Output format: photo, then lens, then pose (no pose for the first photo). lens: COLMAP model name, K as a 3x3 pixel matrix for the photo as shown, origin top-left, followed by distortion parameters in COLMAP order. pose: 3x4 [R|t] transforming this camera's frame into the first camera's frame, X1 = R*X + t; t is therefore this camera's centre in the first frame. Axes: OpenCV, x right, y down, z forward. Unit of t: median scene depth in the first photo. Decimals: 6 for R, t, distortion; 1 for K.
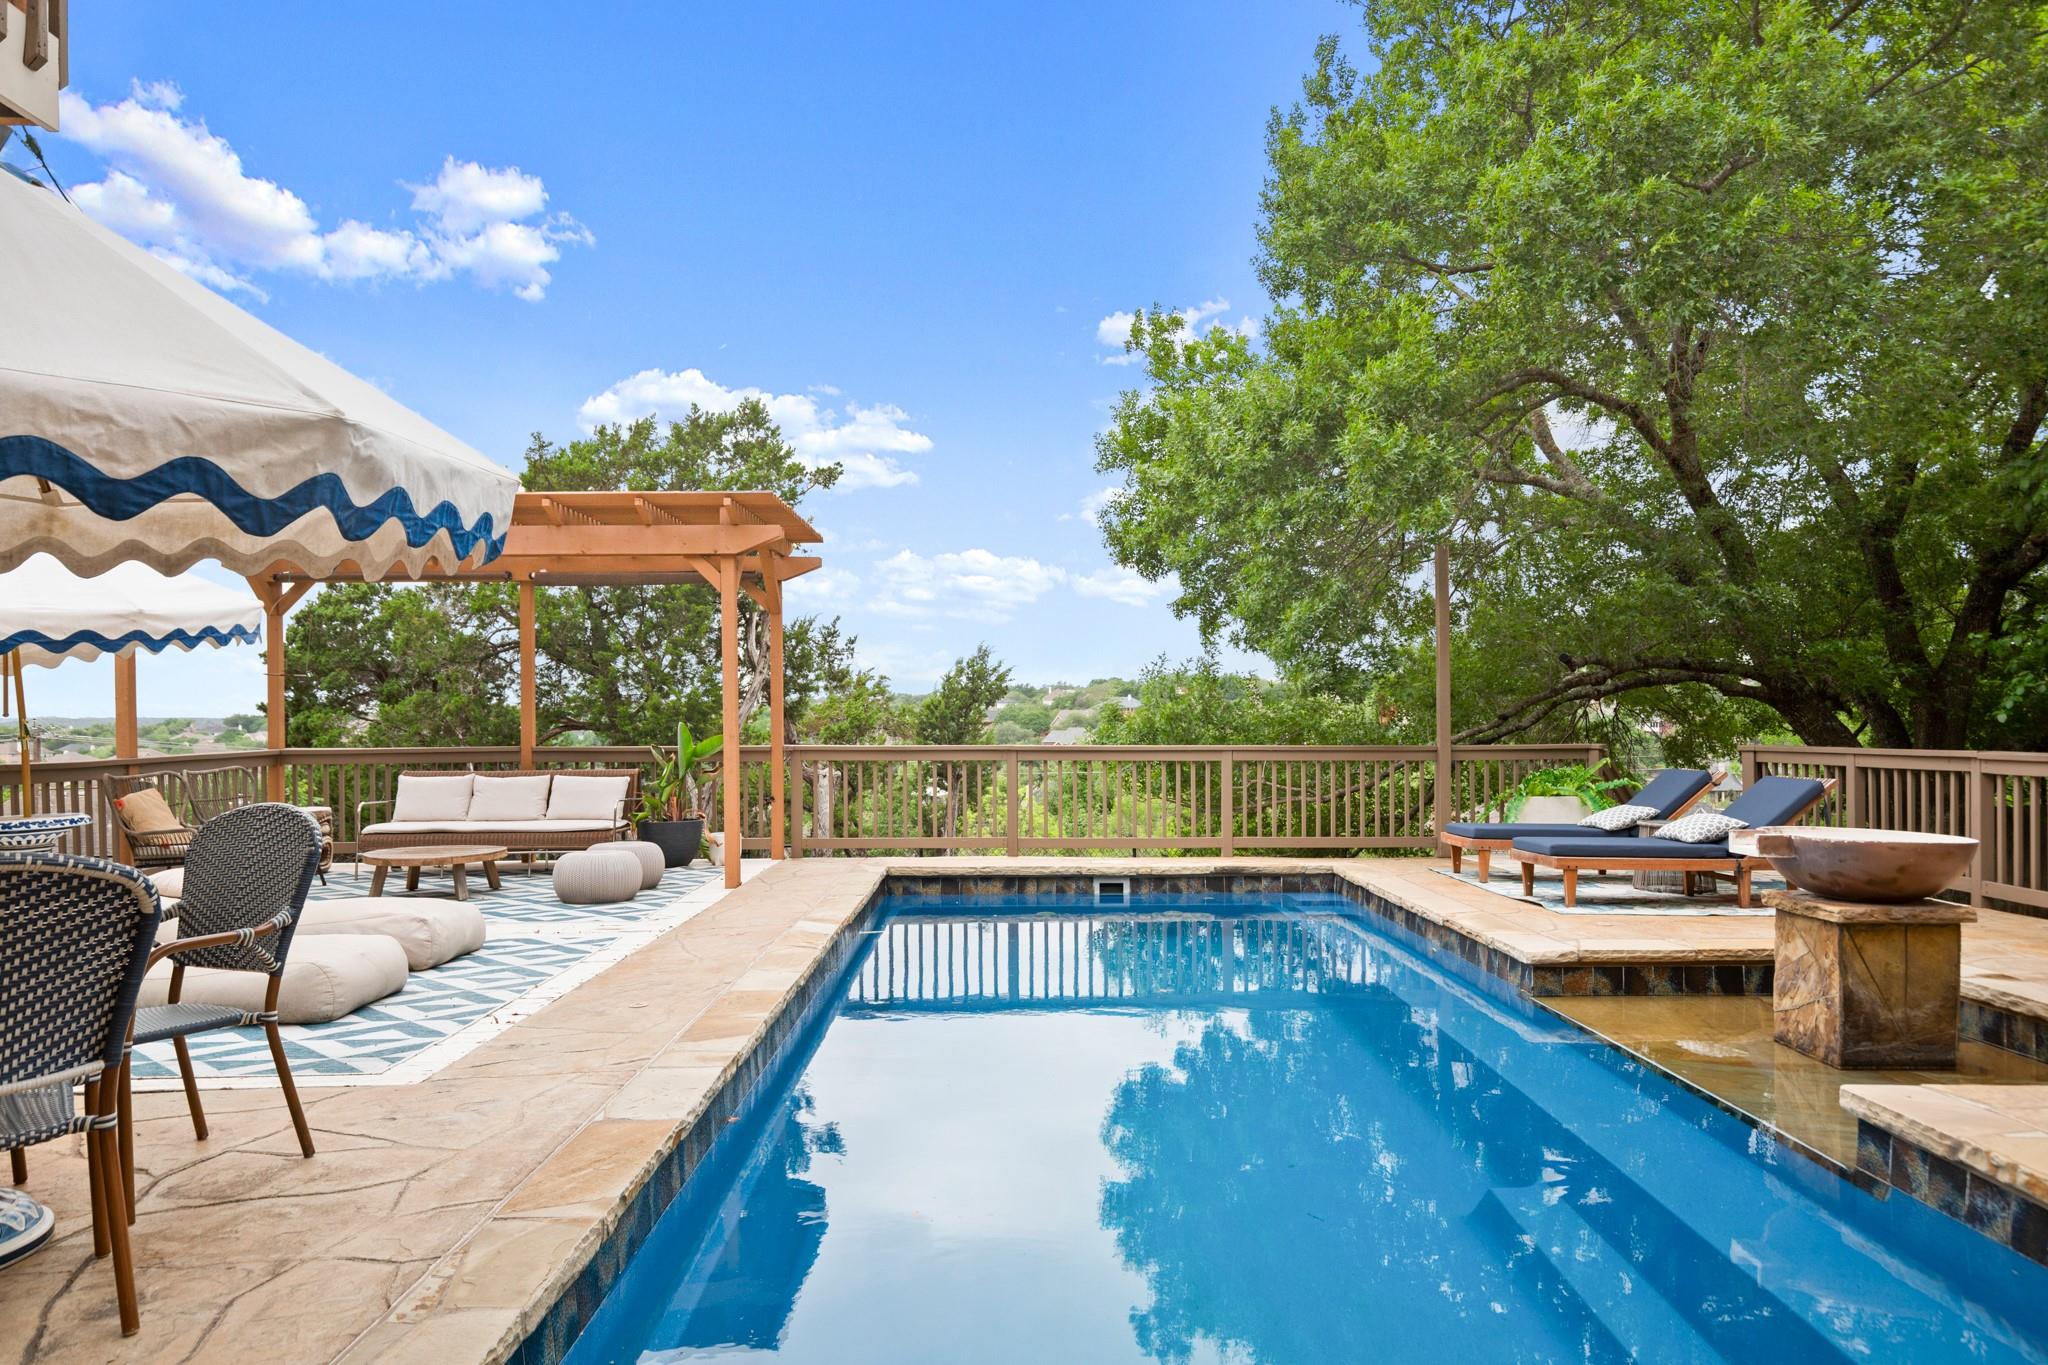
lens RADIAL K [[1276.2, 0, 1027.9], [0, 1276.2, 696.7], [0, 0, 1]] dist [-0.007753, -0.001658]
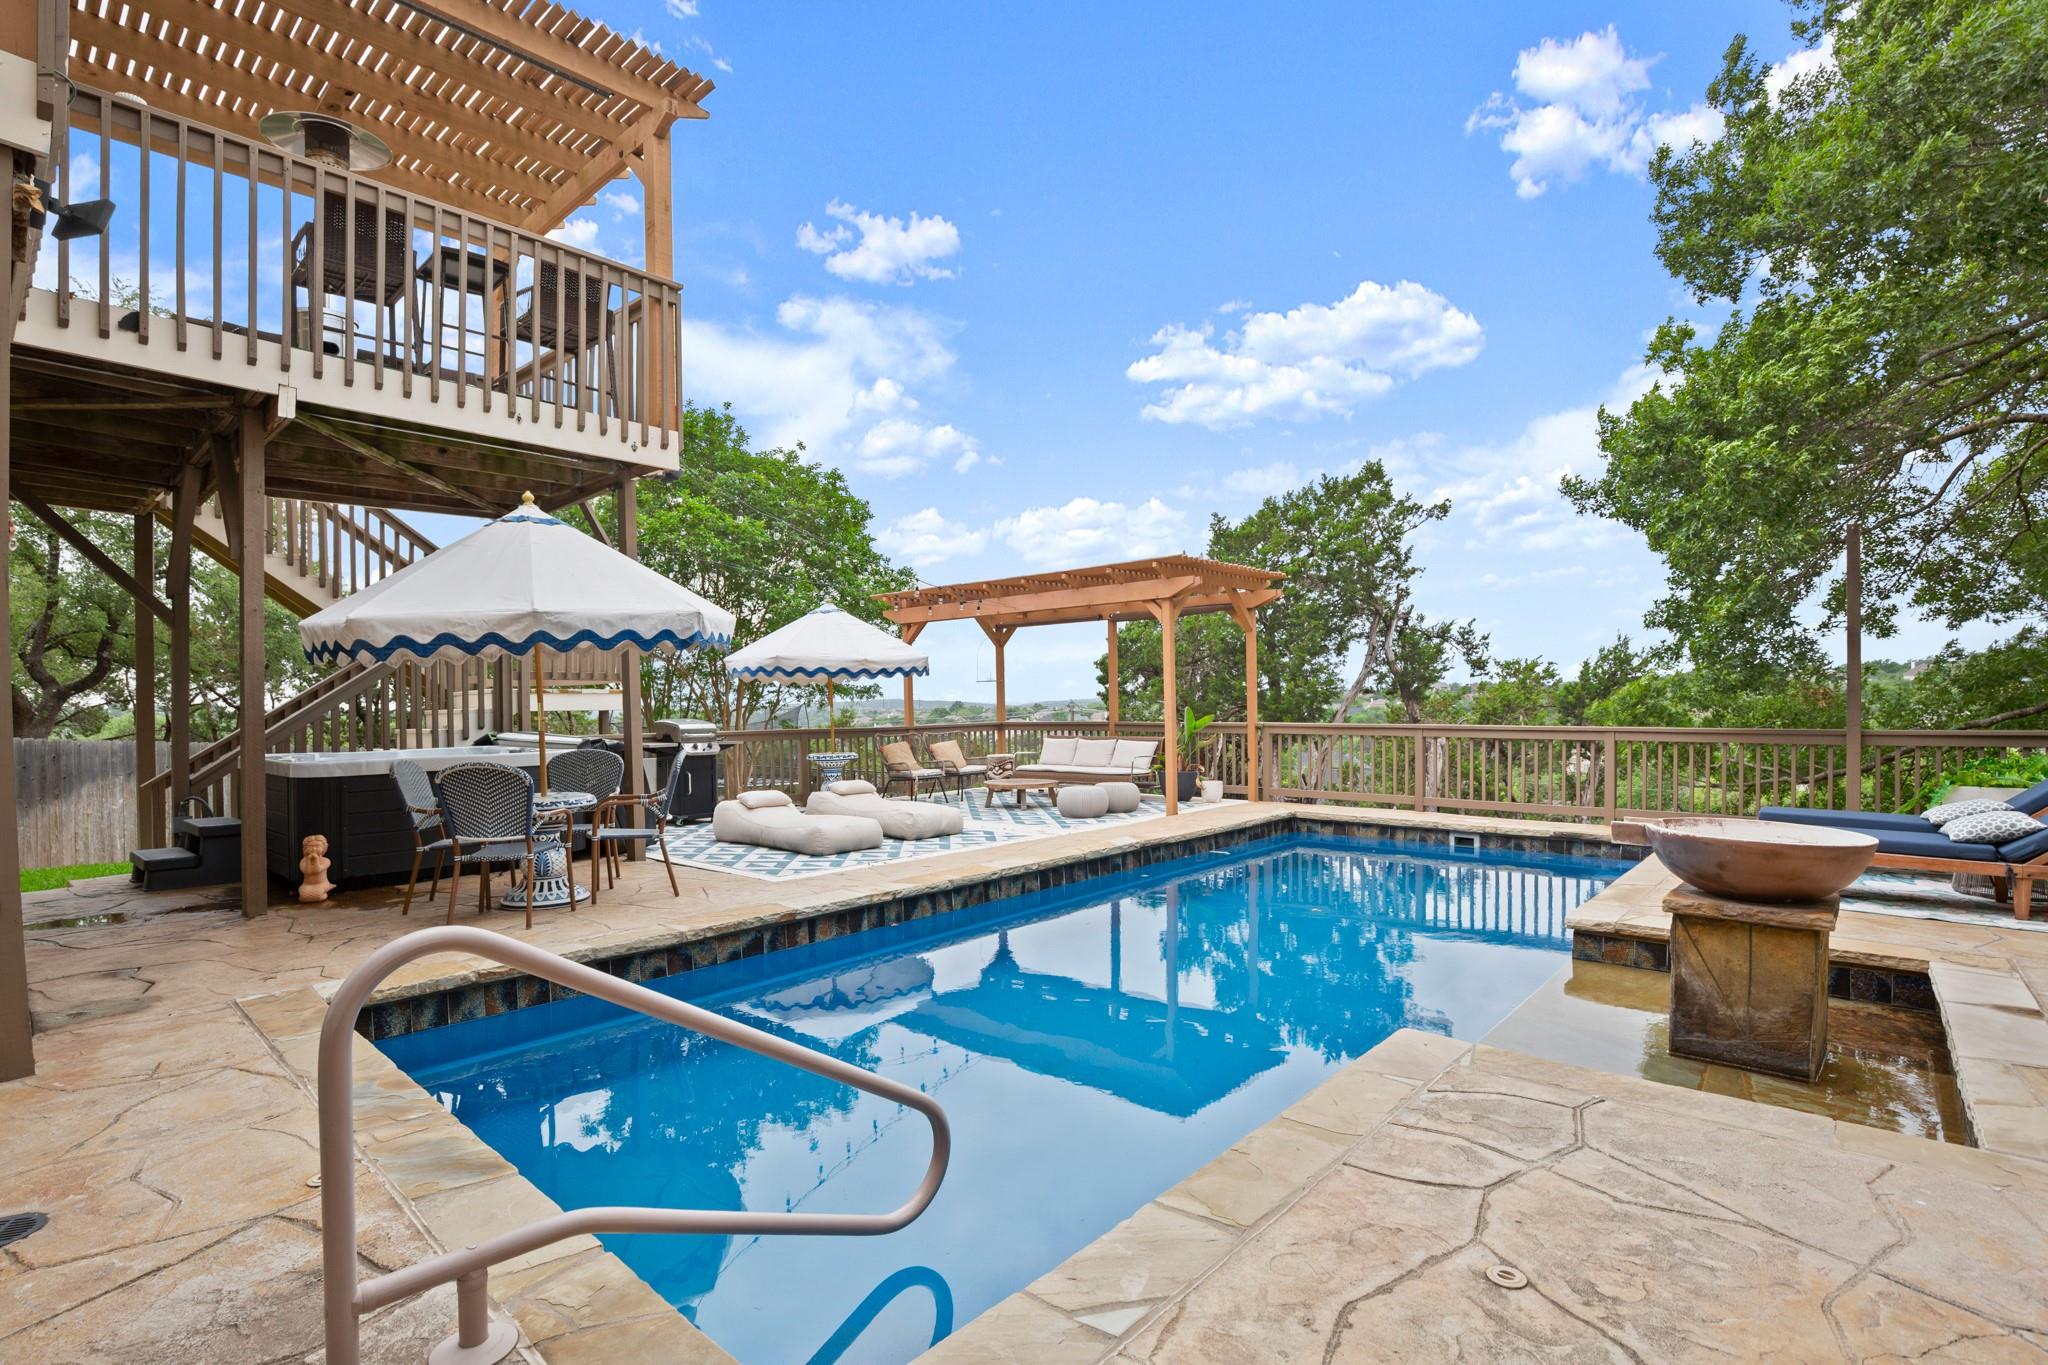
lens RADIAL K [[949.2, 0, 1020.6], [0, 949.2, 694.3], [0, 0, 1]] dist [-0.009181, 0.000229]
pose [[0.727525, -0.009947, -0.686009, 0.284647], [0.019383, 0.999794, 0.006059, -0.004330], [0.685807, -0.017705, 0.727568, 0.033017]]
